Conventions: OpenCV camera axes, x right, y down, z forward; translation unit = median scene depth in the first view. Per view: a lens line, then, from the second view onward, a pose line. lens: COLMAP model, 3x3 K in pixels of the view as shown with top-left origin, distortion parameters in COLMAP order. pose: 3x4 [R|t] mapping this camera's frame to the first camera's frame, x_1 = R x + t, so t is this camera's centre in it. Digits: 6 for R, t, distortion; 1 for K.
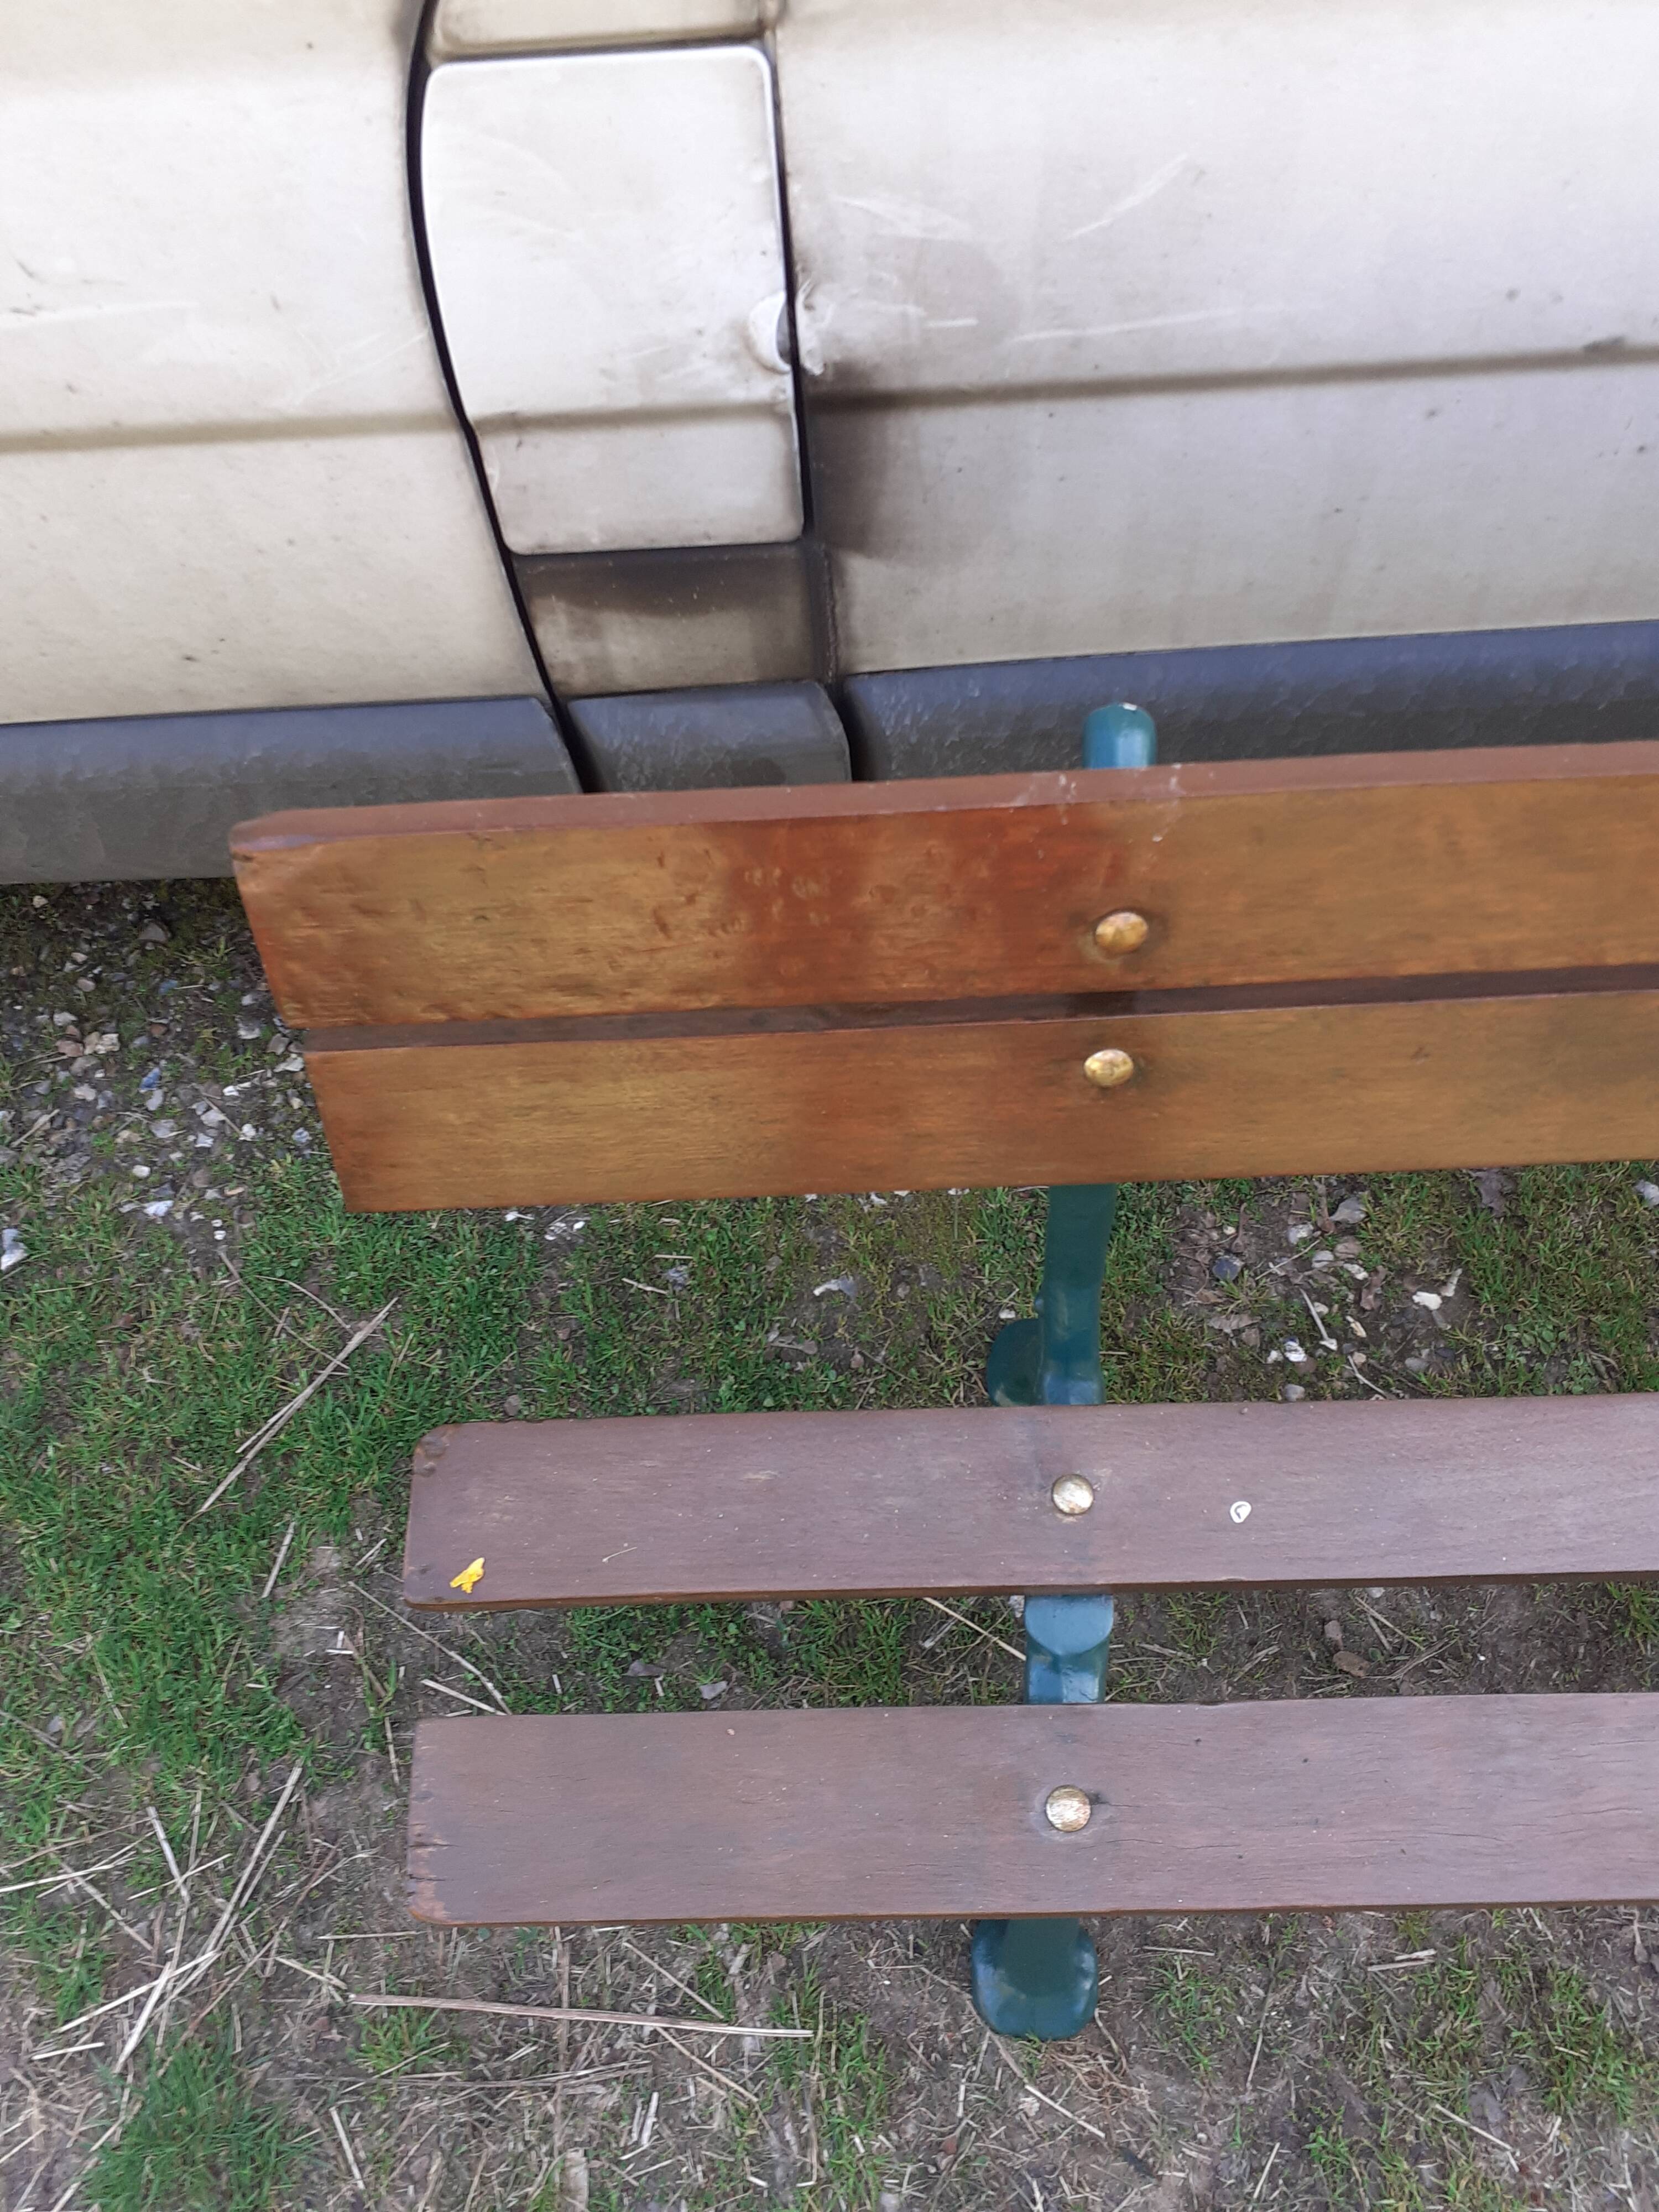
lens RADIAL K [[1738.9, 0, 824.0], [0, 1738.9, 1093.2], [0, 0, 1]] dist [0.019912, -0.030168]
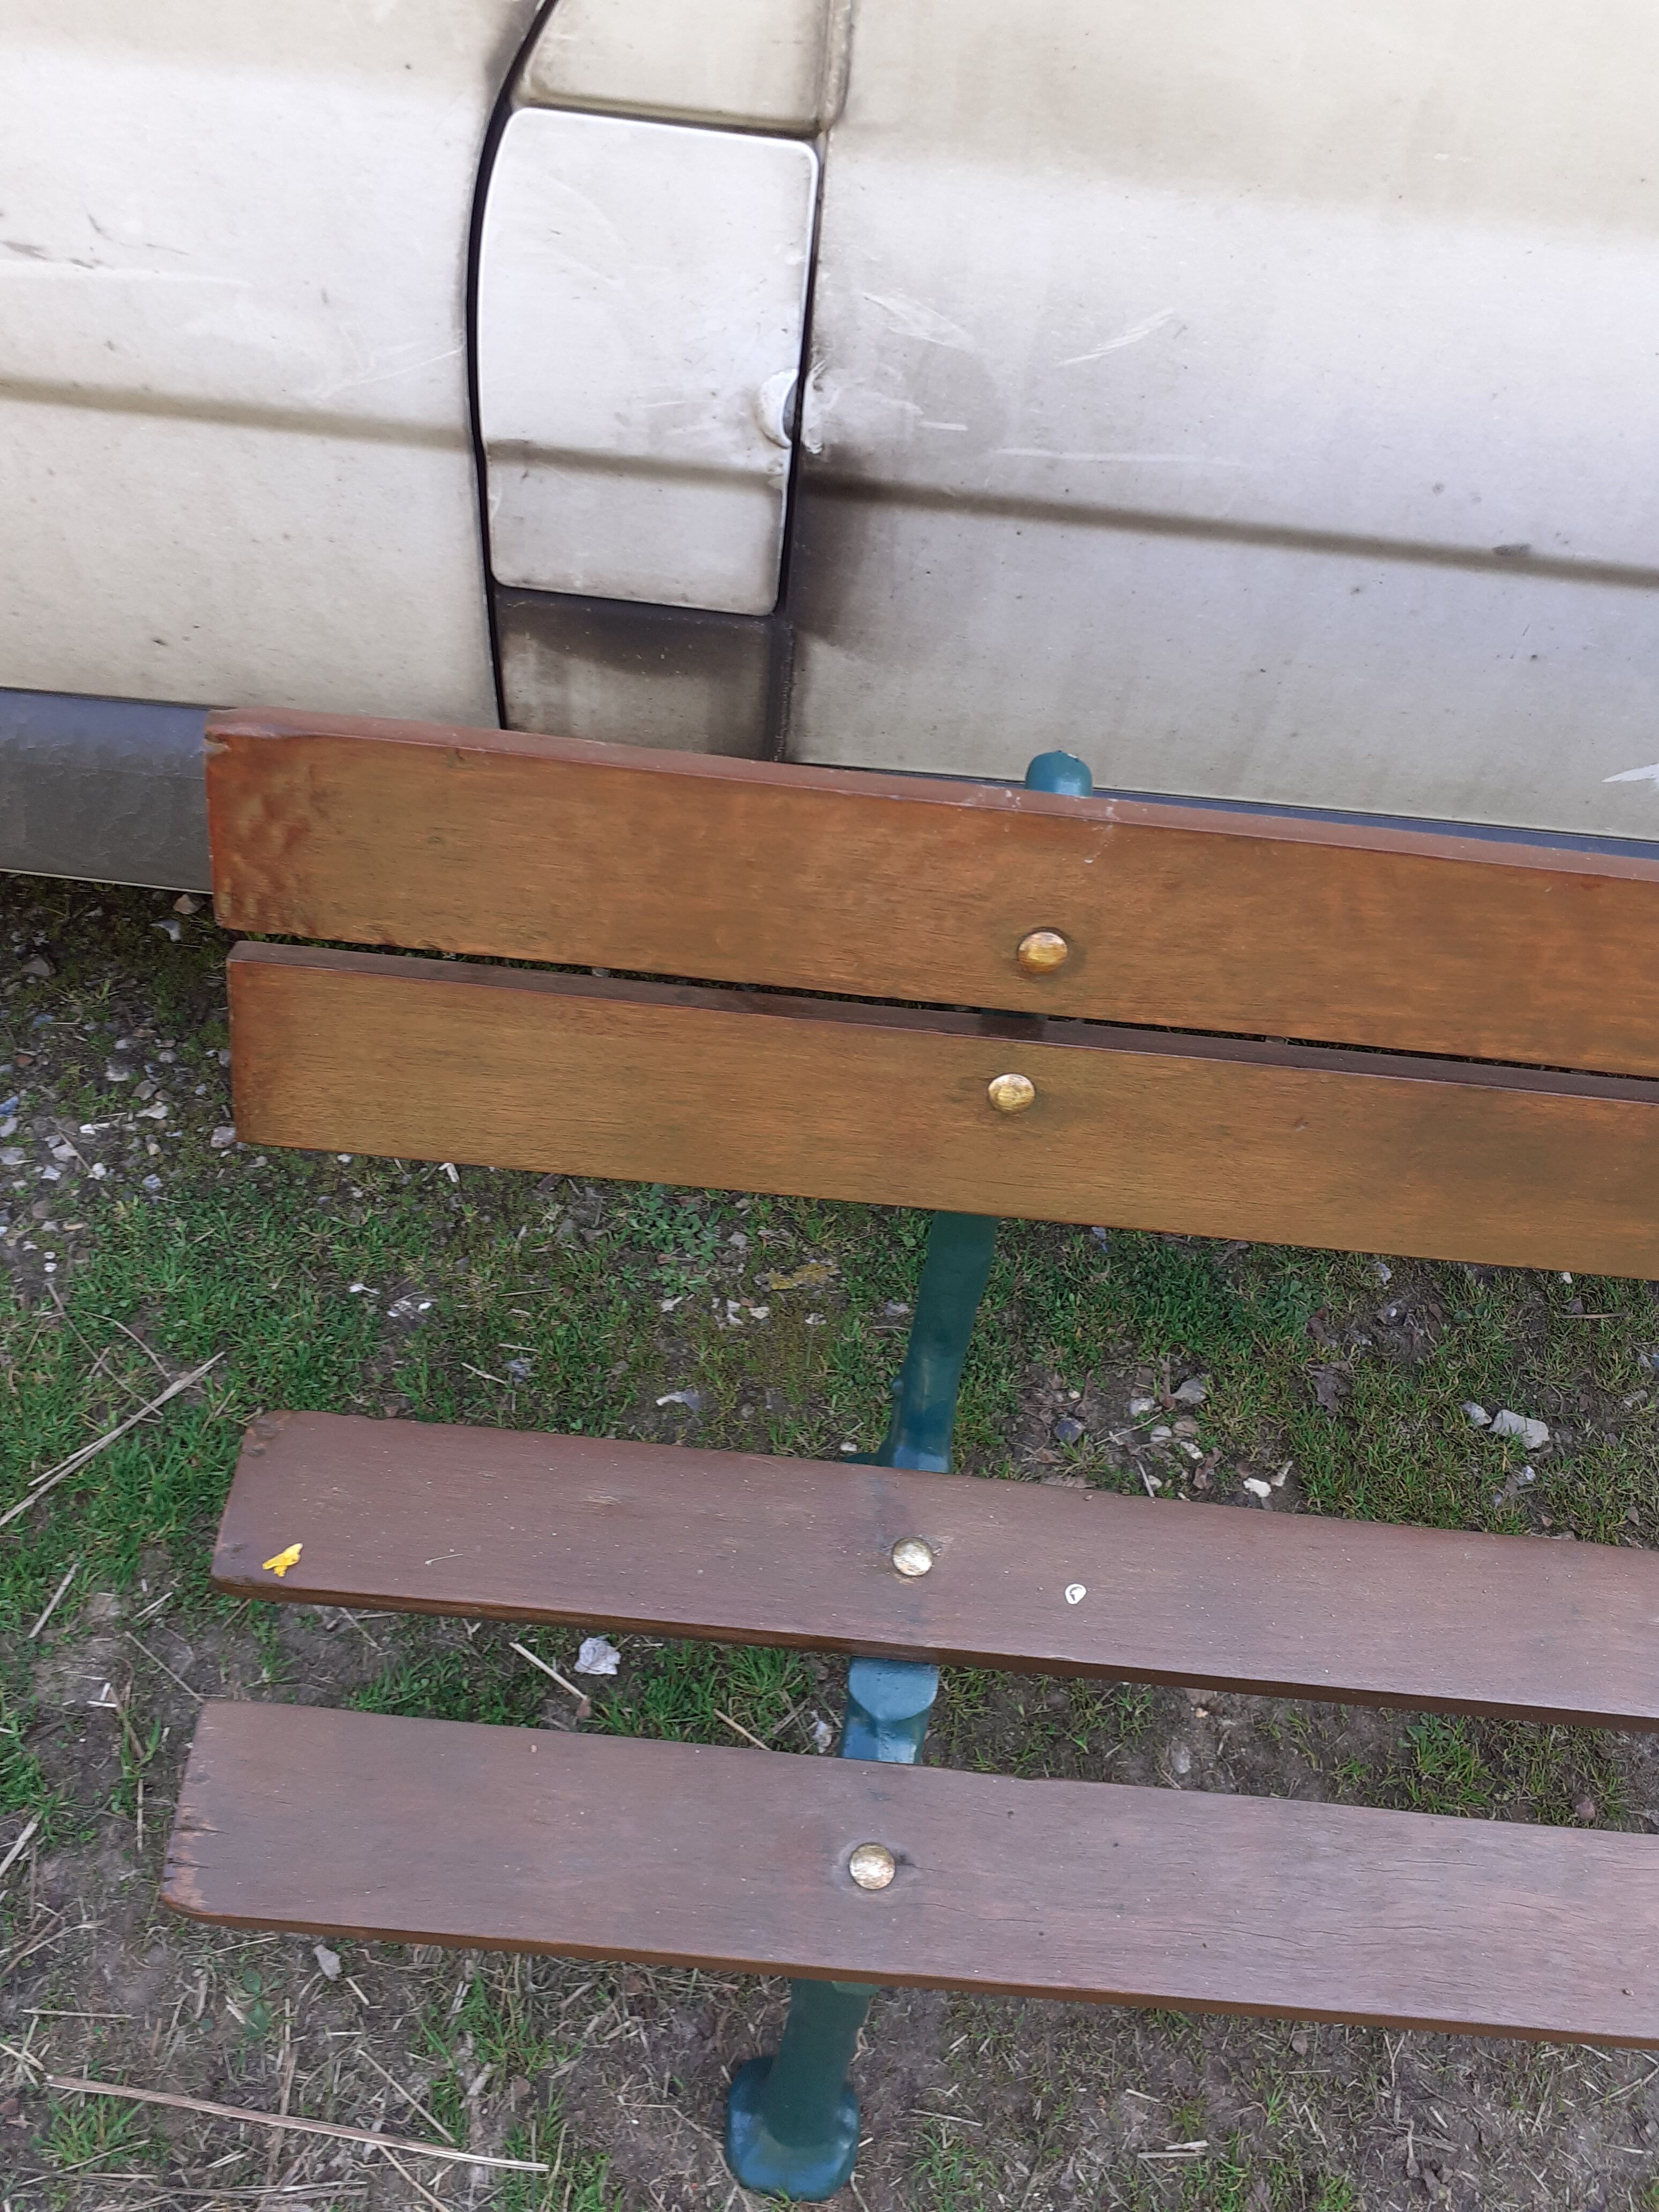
lens RADIAL K [[1745.5, 0, 816.4], [0, 1745.5, 1099.5], [0, 0, 1]] dist [0.017052, -0.032896]
pose [[0.986518, 0.145862, 0.074203, -0.019168], [-0.133273, 0.979201, -0.152985, 0.113584], [-0.094974, 0.141034, 0.985439, -0.010486]]
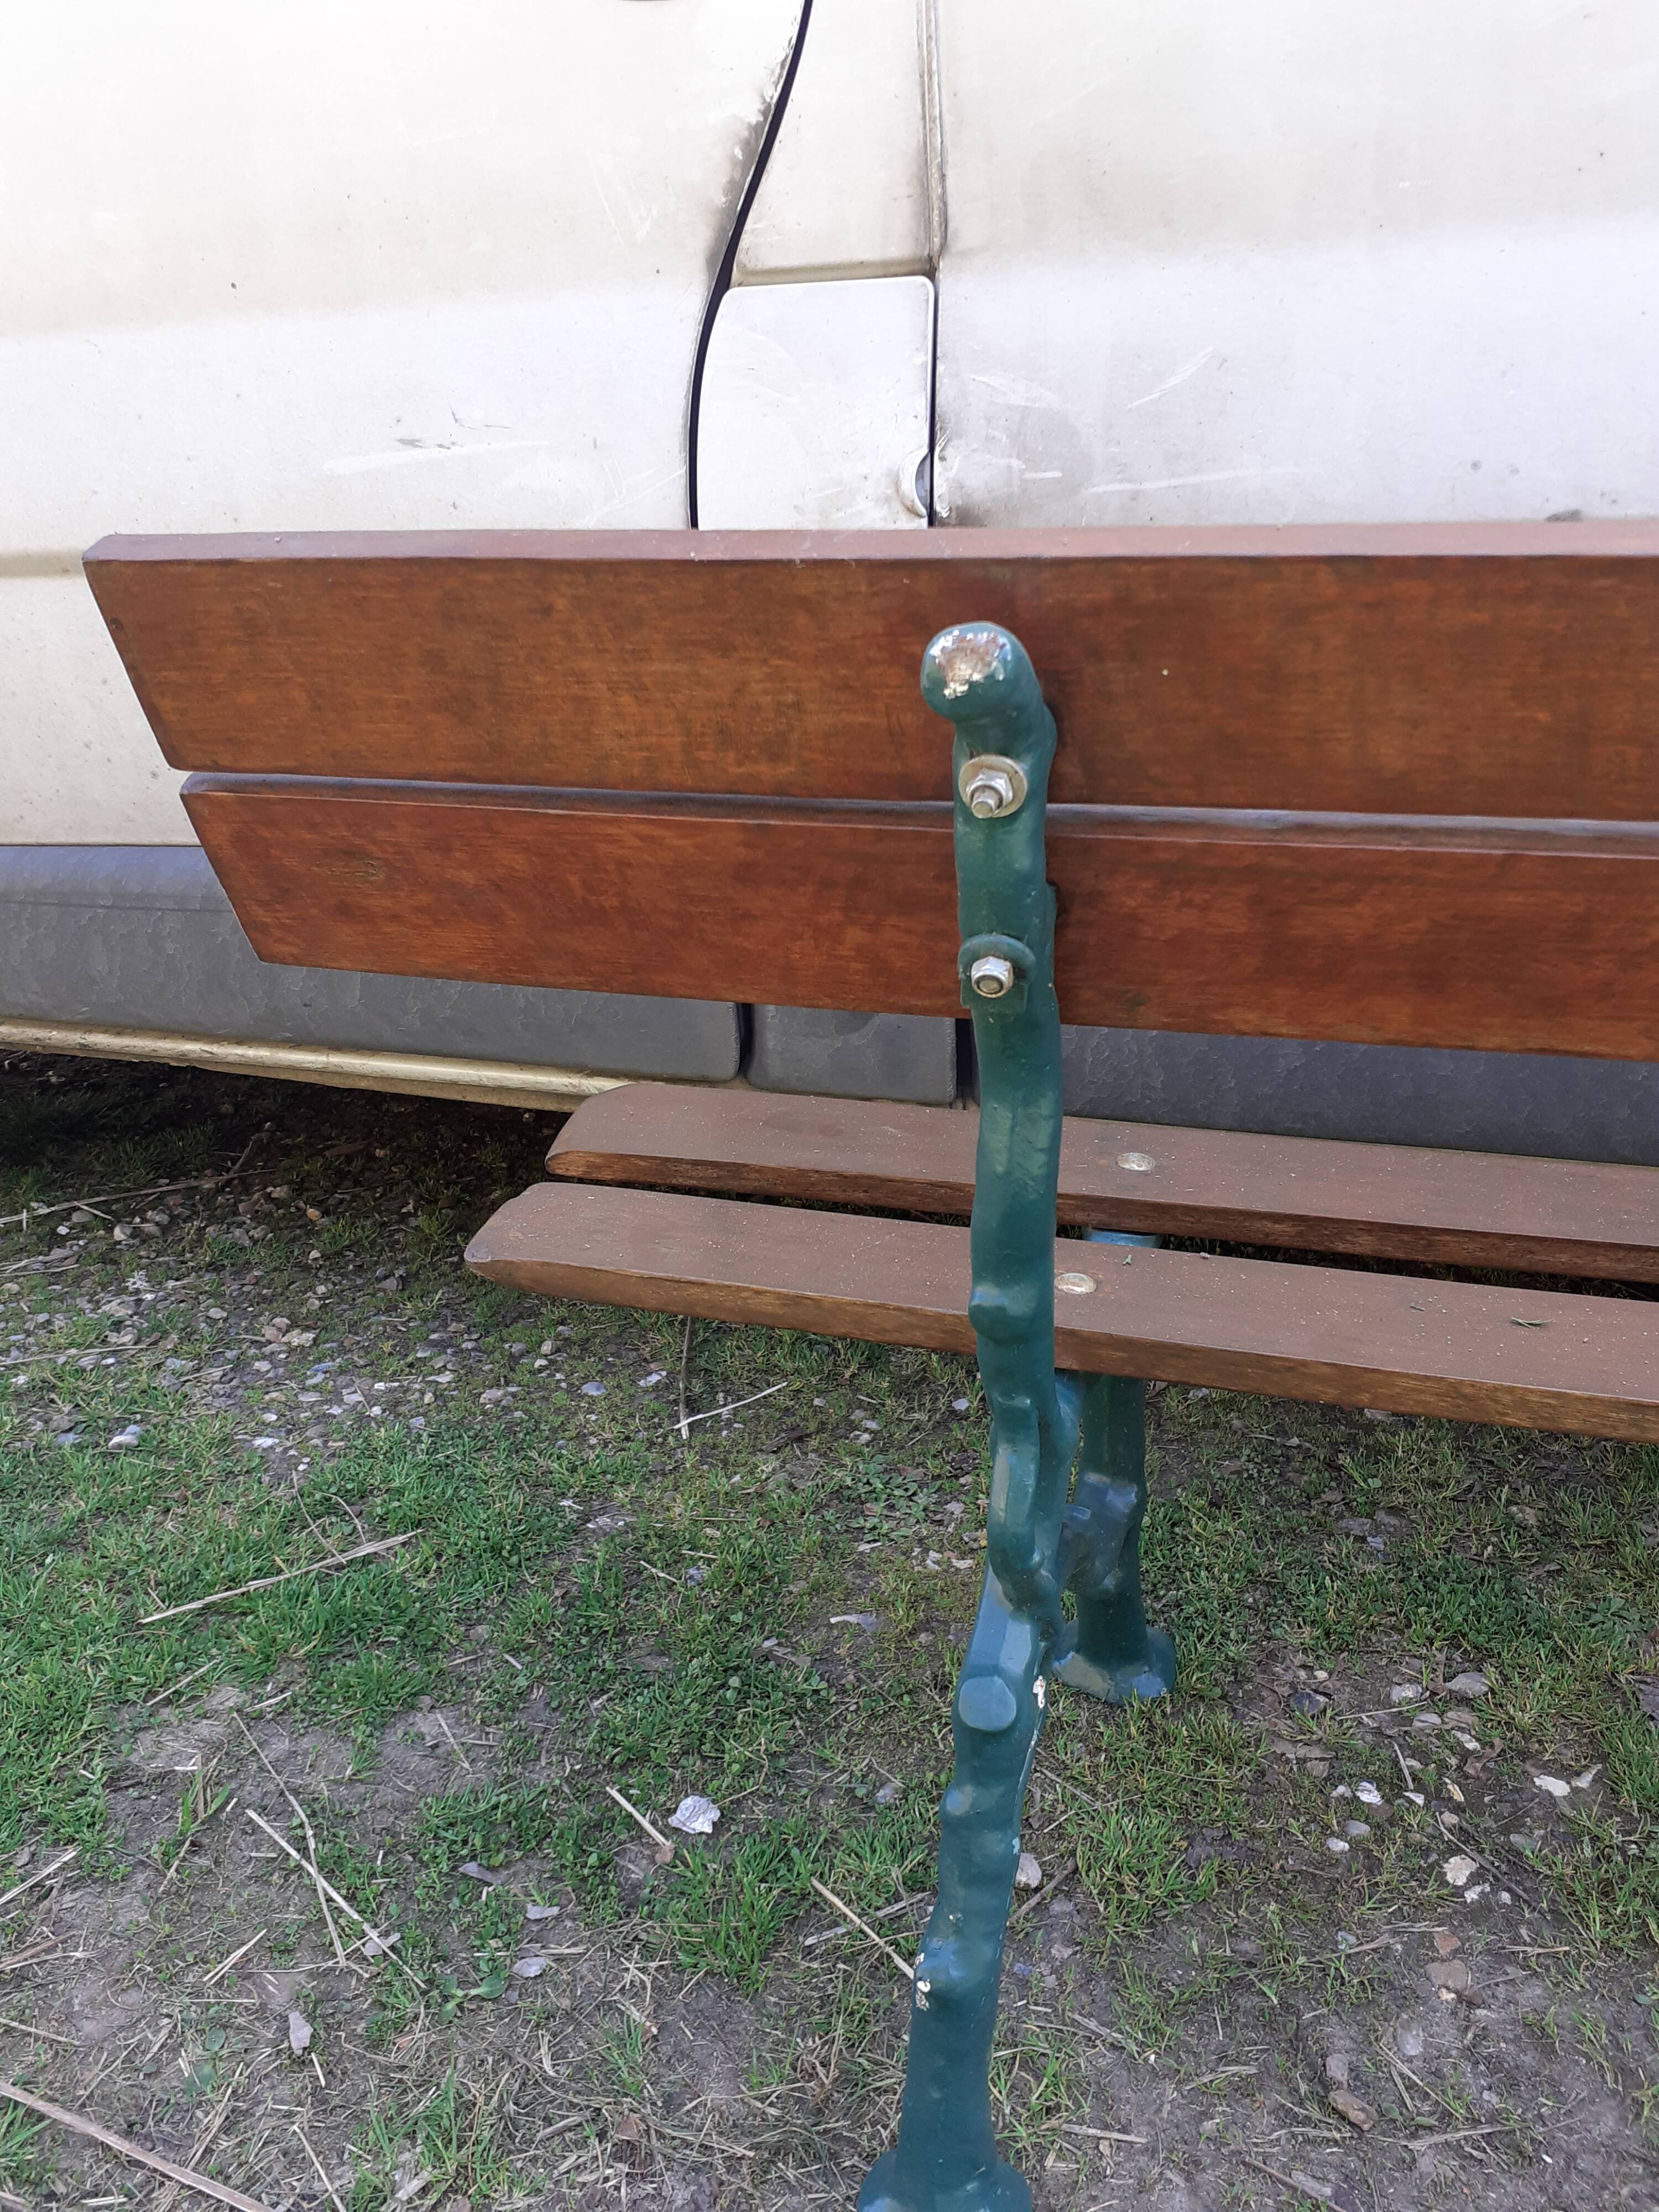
lens RADIAL K [[1745.5, 0, 816.4], [0, 1745.5, 1099.5], [0, 0, 1]] dist [0.017052, -0.032896]
pose [[0.940841, 0.145441, -0.306048, 0.296252], [-0.304582, 0.758780, -0.575746, 0.572388], [0.148486, 0.634902, 0.758190, 0.191071]]
